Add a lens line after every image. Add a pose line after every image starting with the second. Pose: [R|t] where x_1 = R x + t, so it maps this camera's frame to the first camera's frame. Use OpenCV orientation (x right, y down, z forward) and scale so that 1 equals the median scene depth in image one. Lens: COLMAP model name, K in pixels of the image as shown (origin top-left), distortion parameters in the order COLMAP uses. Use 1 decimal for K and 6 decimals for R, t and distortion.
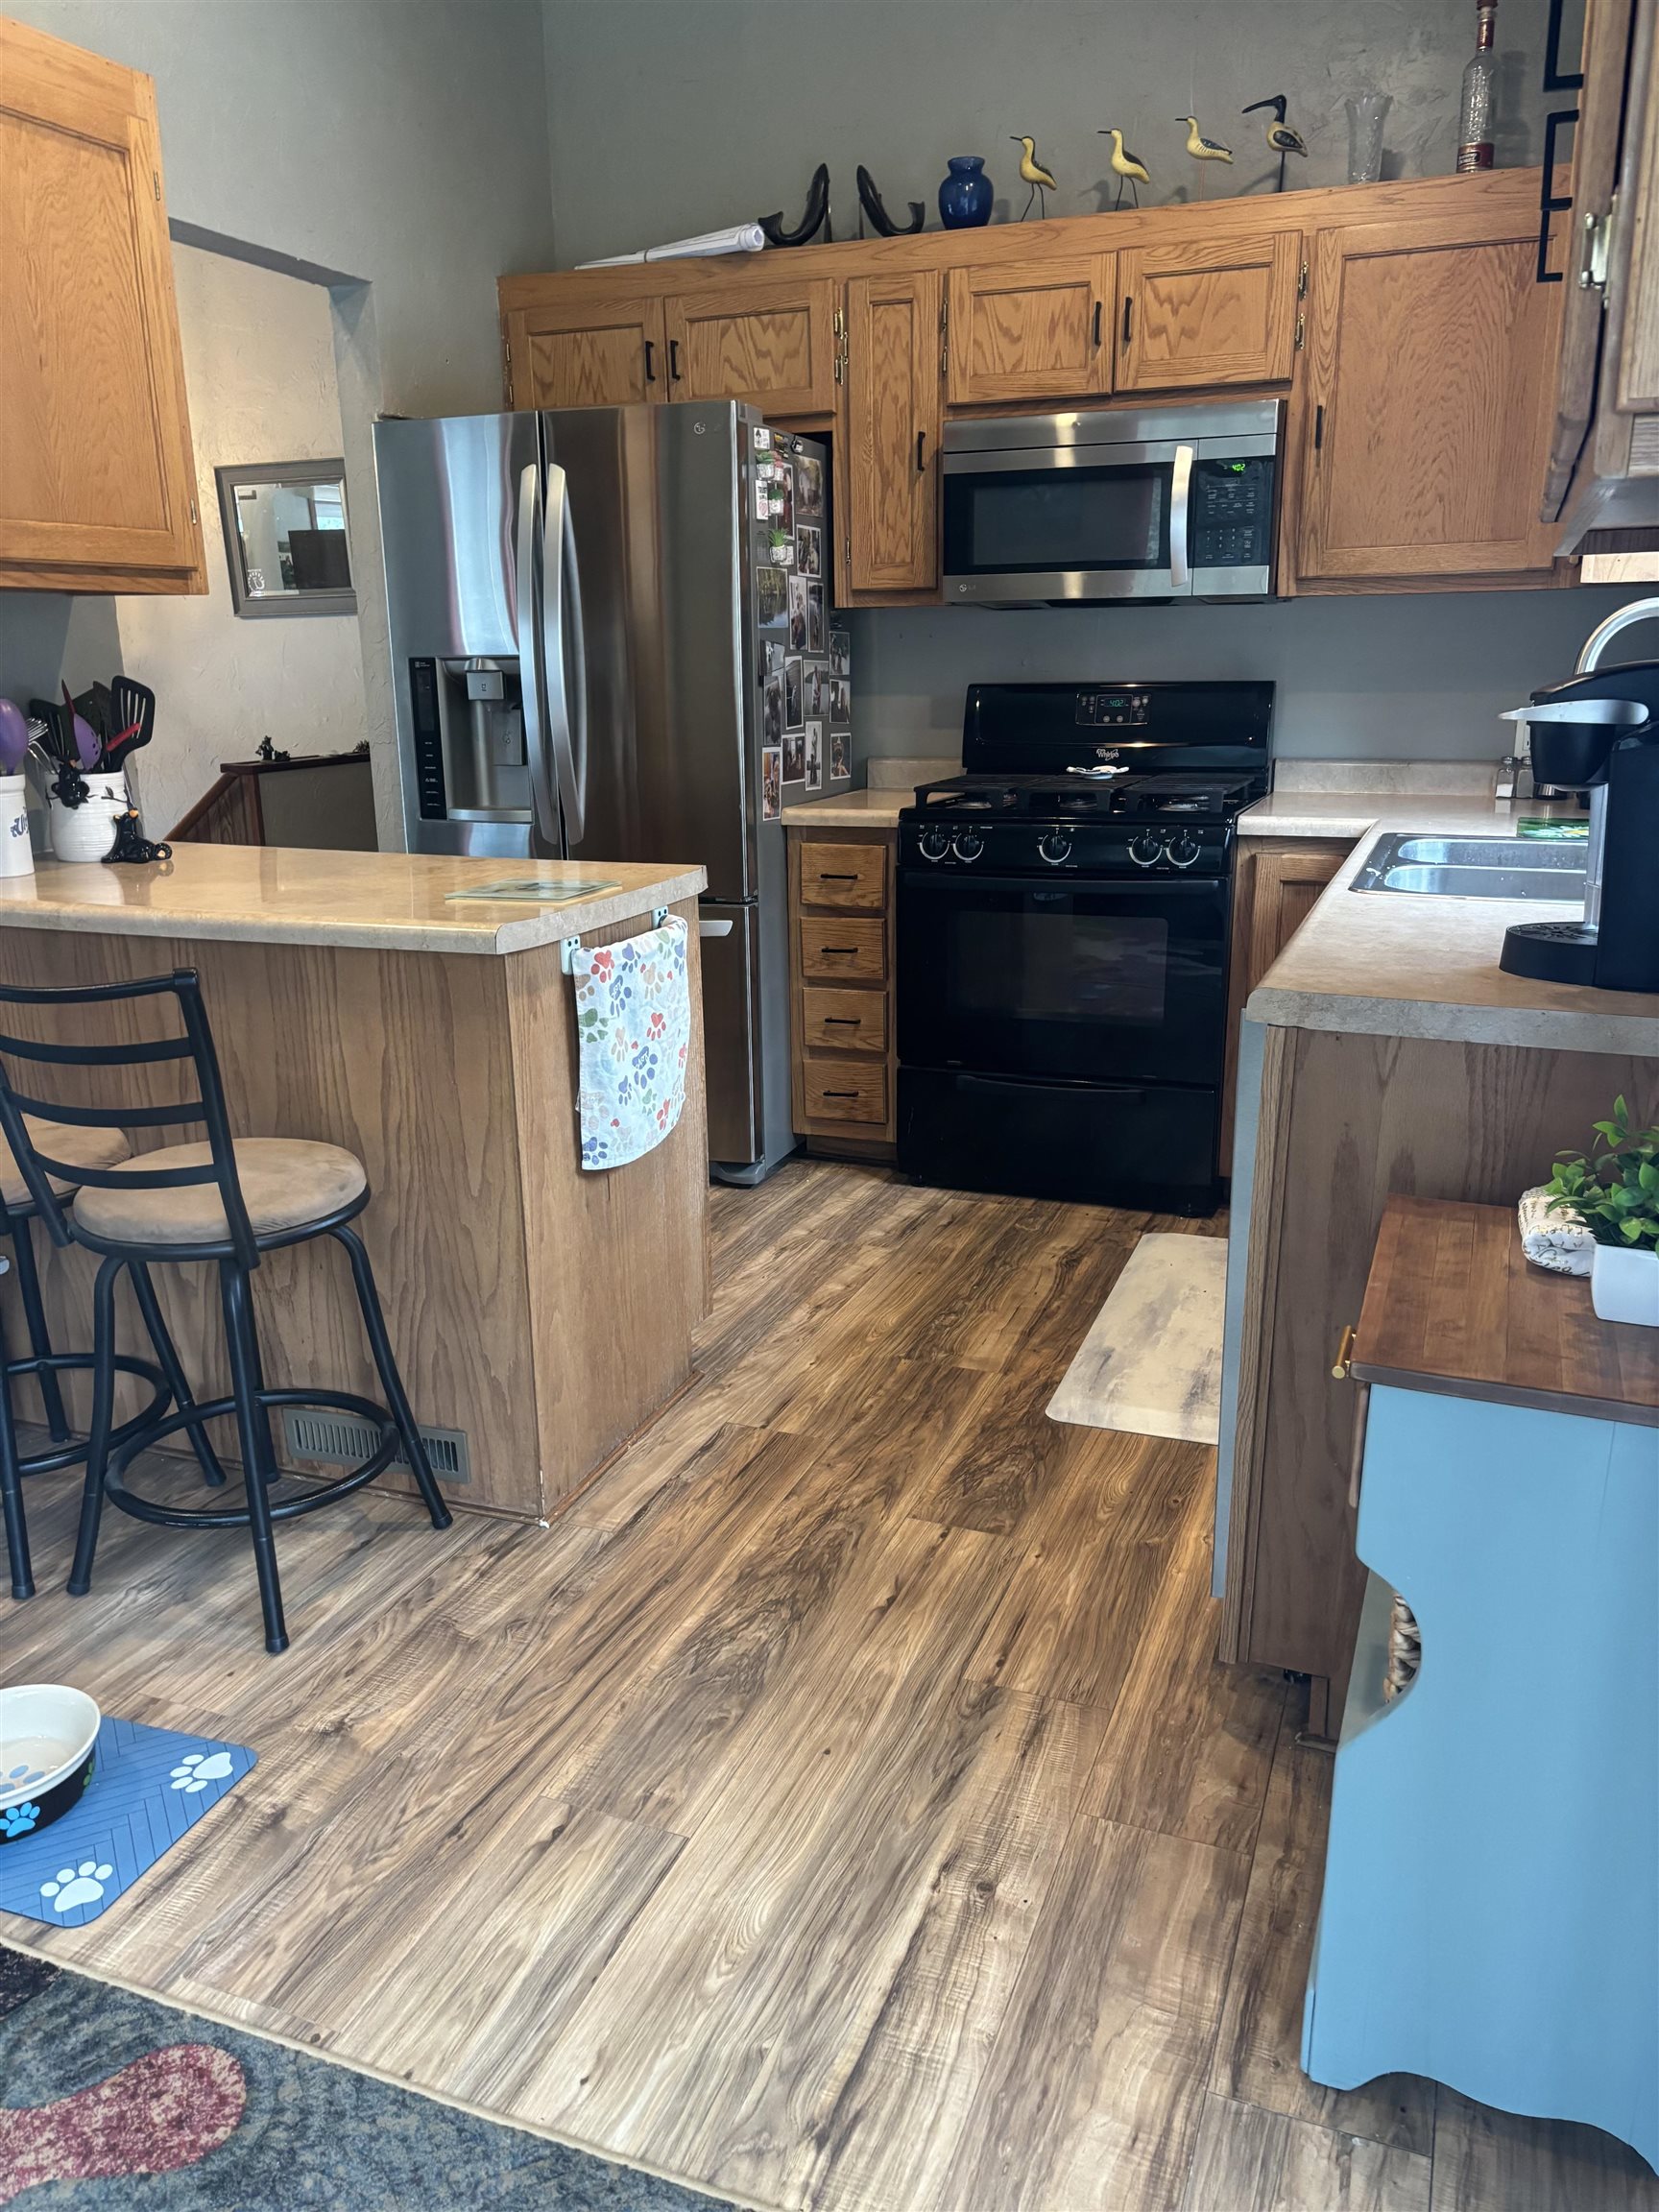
lens RADIAL K [[1653.4, 0, 808.7], [0, 1653.4, 1115.9], [0, 0, 1]] dist [0.034022, -0.029070]
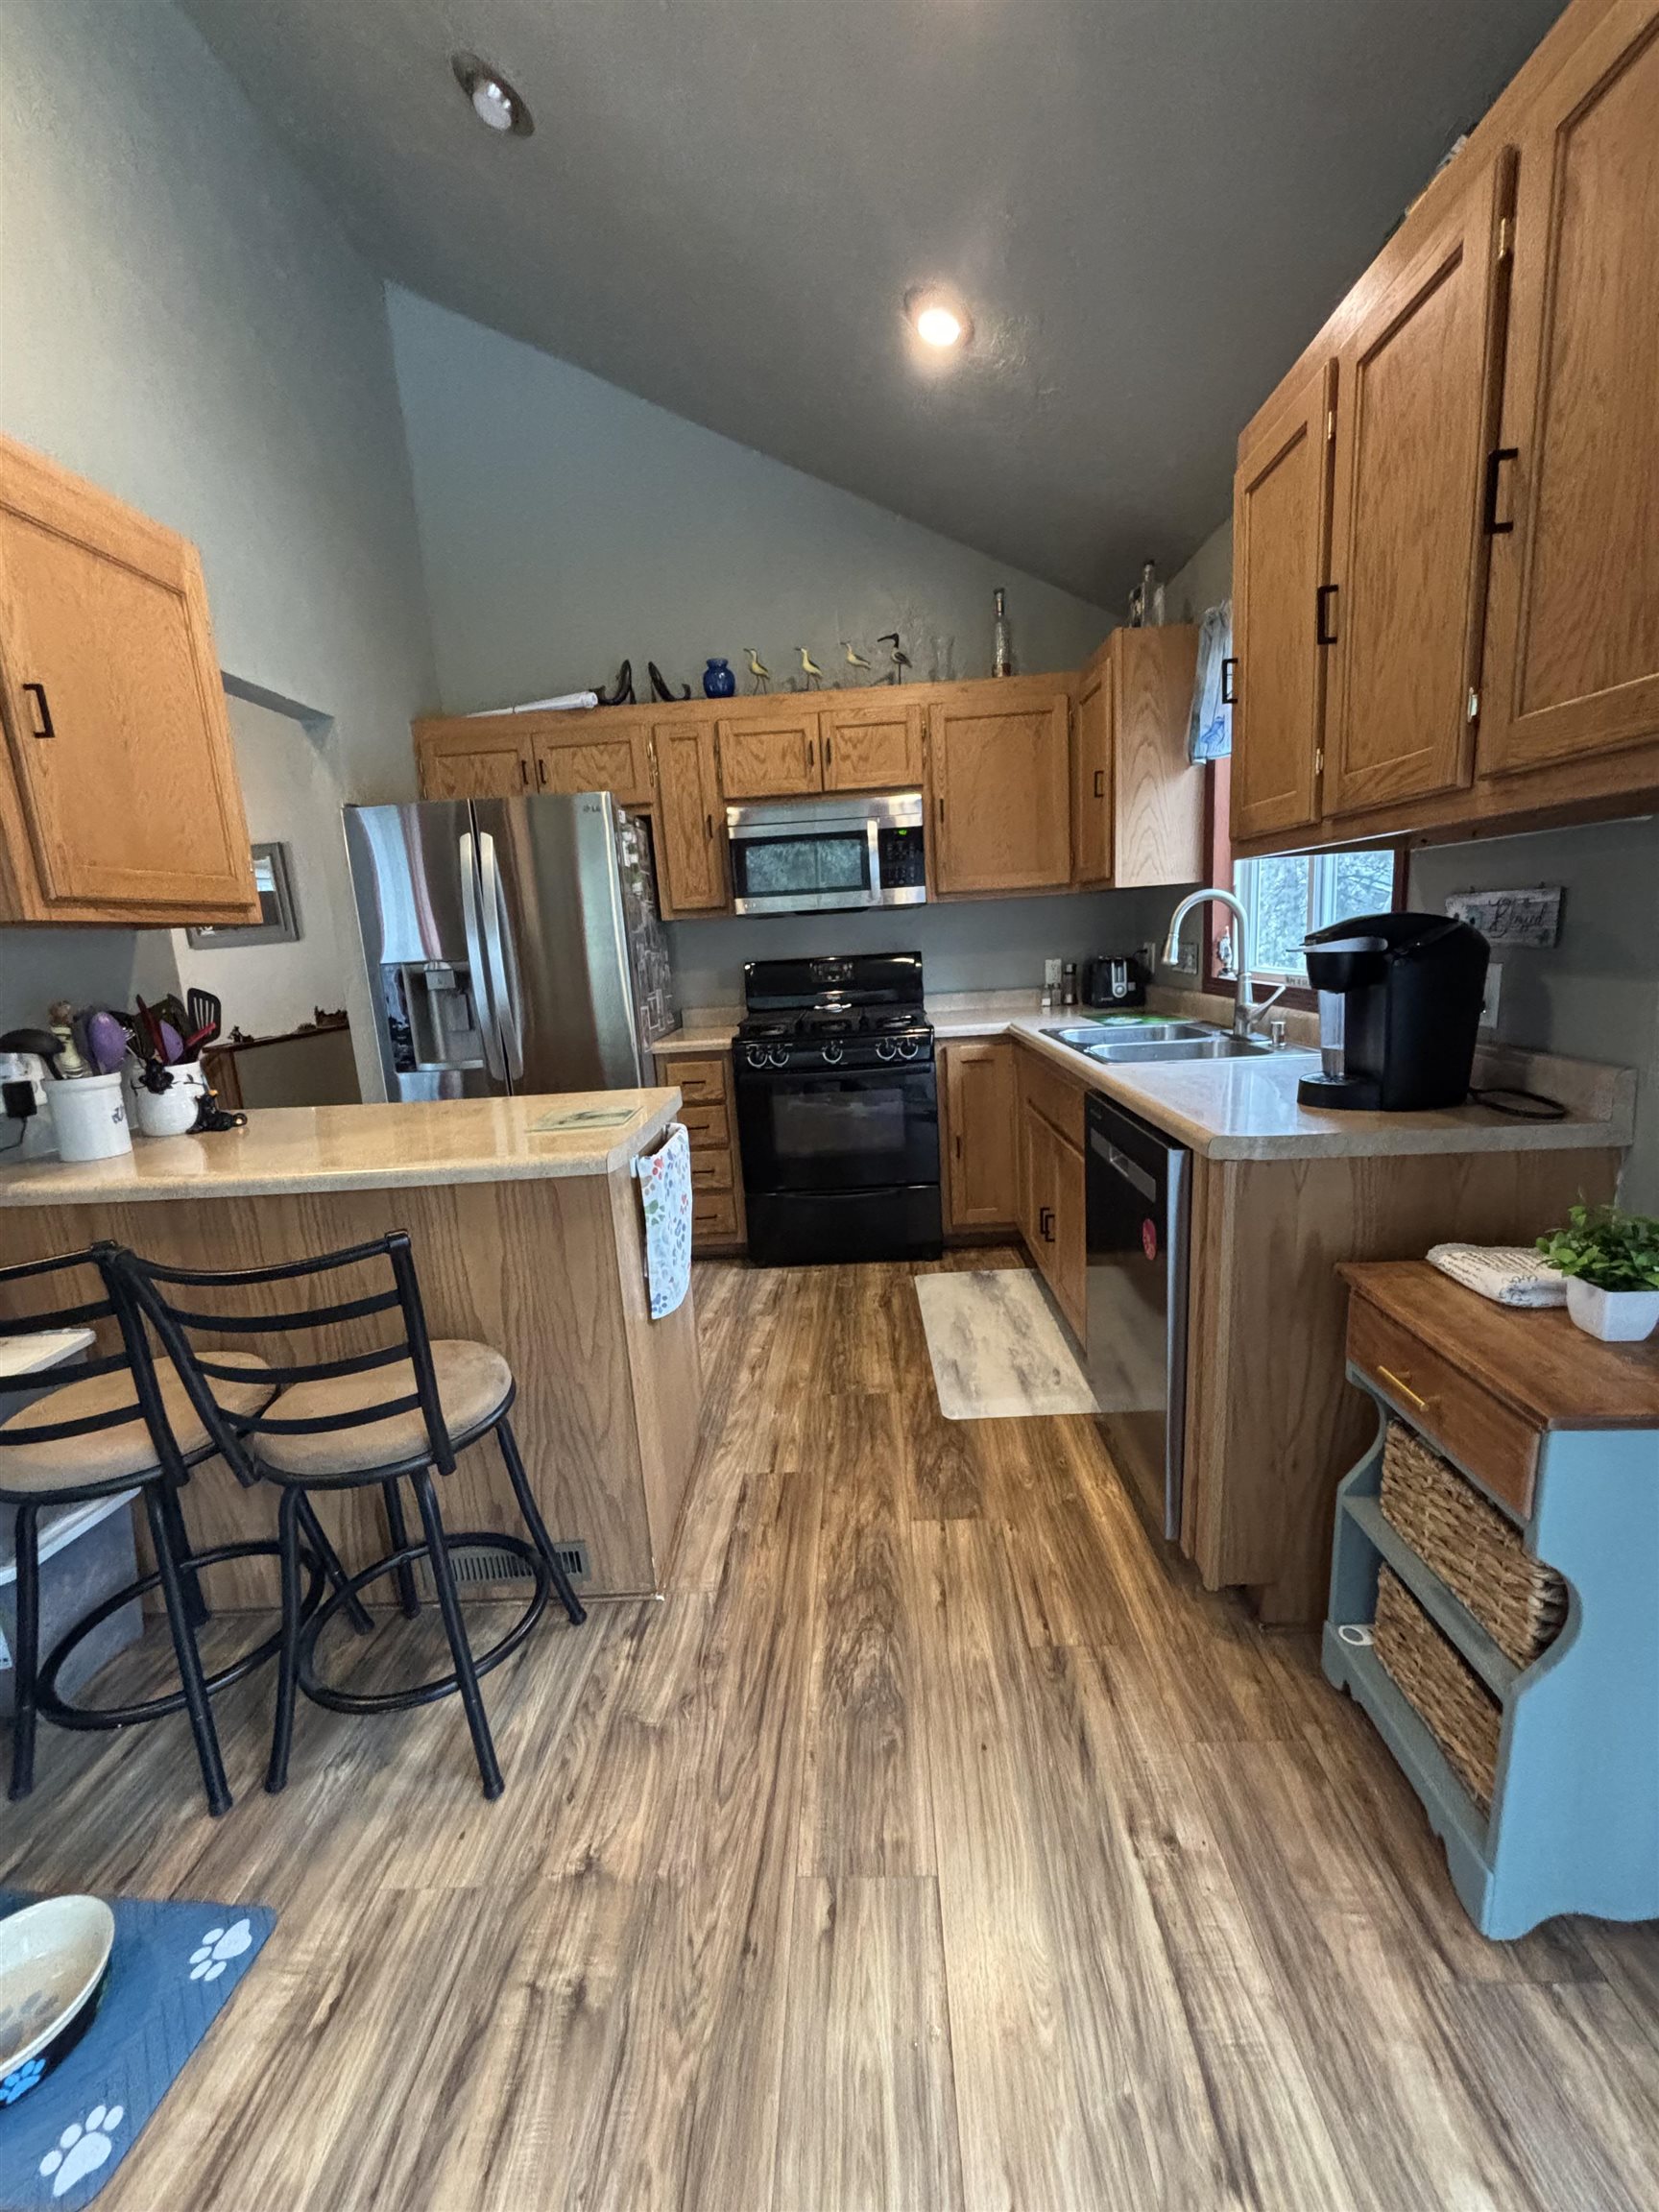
lens RADIAL K [[887.4, 0, 832.4], [0, 887.4, 1107.4], [0, 0, 1]] dist [0.000646, -0.000825]
pose [[0.939162, -0.109054, 0.325701, -0.194209], [0.139519, 0.987626, -0.071620, -0.059349], [-0.313860, 0.112704, 0.942756, 0.225315]]
